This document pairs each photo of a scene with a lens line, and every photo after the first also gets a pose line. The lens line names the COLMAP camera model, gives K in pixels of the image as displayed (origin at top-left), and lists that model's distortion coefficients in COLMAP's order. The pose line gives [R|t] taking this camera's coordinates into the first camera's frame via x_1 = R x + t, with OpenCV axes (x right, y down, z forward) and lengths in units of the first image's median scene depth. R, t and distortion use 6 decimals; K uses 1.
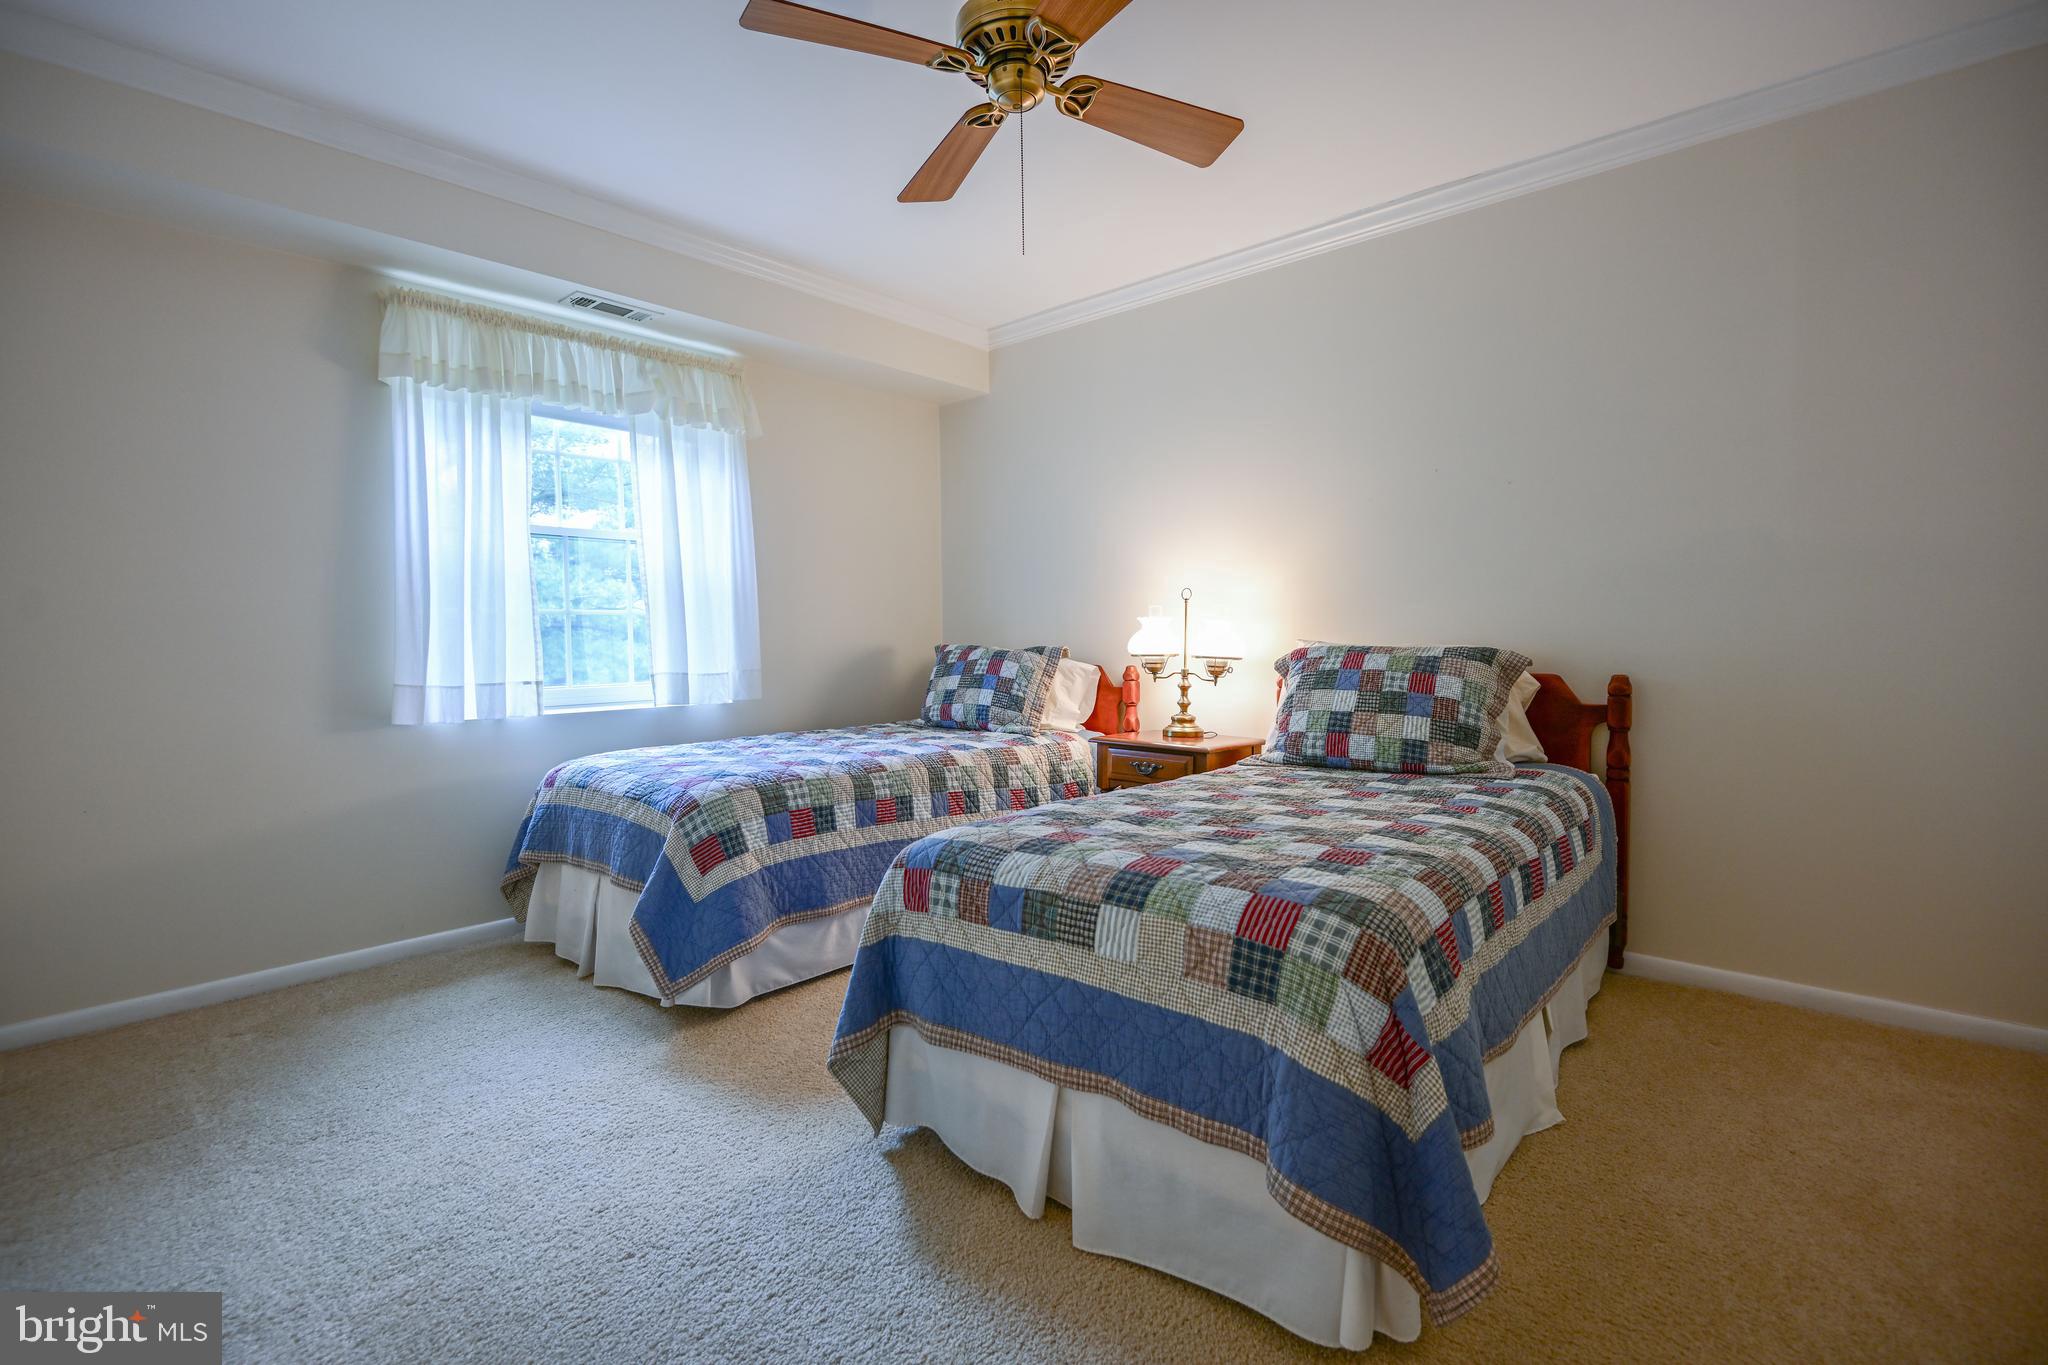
lens RADIAL K [[921.7, 0, 1030.4], [0, 921.7, 688.4], [0, 0, 1]] dist [-0.010086, 0.000004]
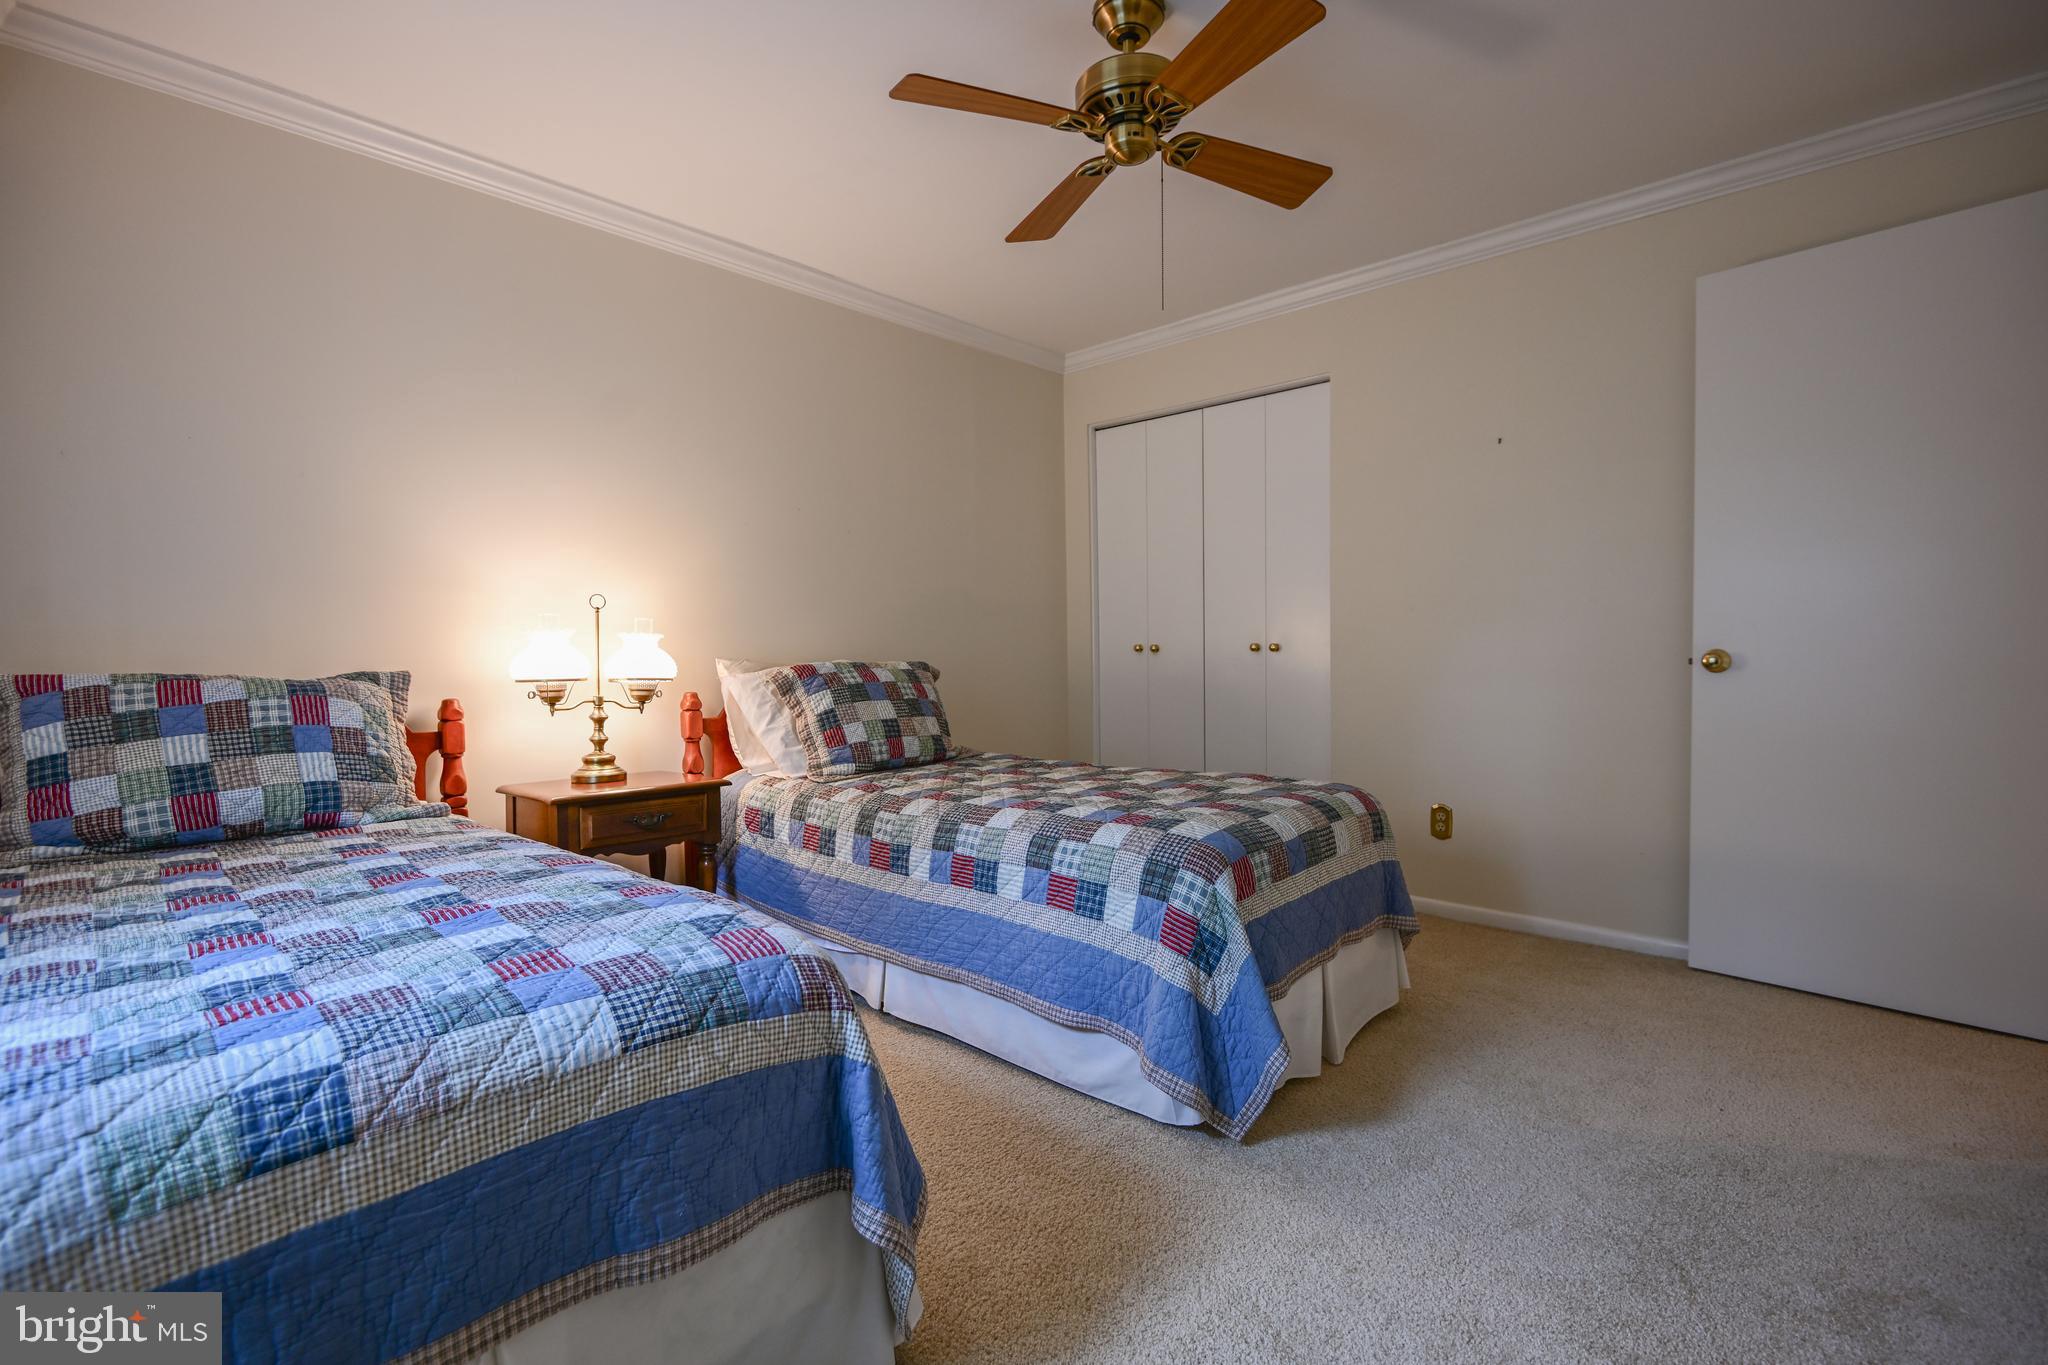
lens RADIAL K [[951.8, 0, 1018.8], [0, 951.8, 675.0], [0, 0, 1]] dist [-0.007438, -0.000468]
pose [[0.024475, -0.021208, 0.999475, -0.641108], [0.059770, 0.998017, 0.019714, -0.033229], [-0.997912, 0.059256, 0.025694, 0.616829]]
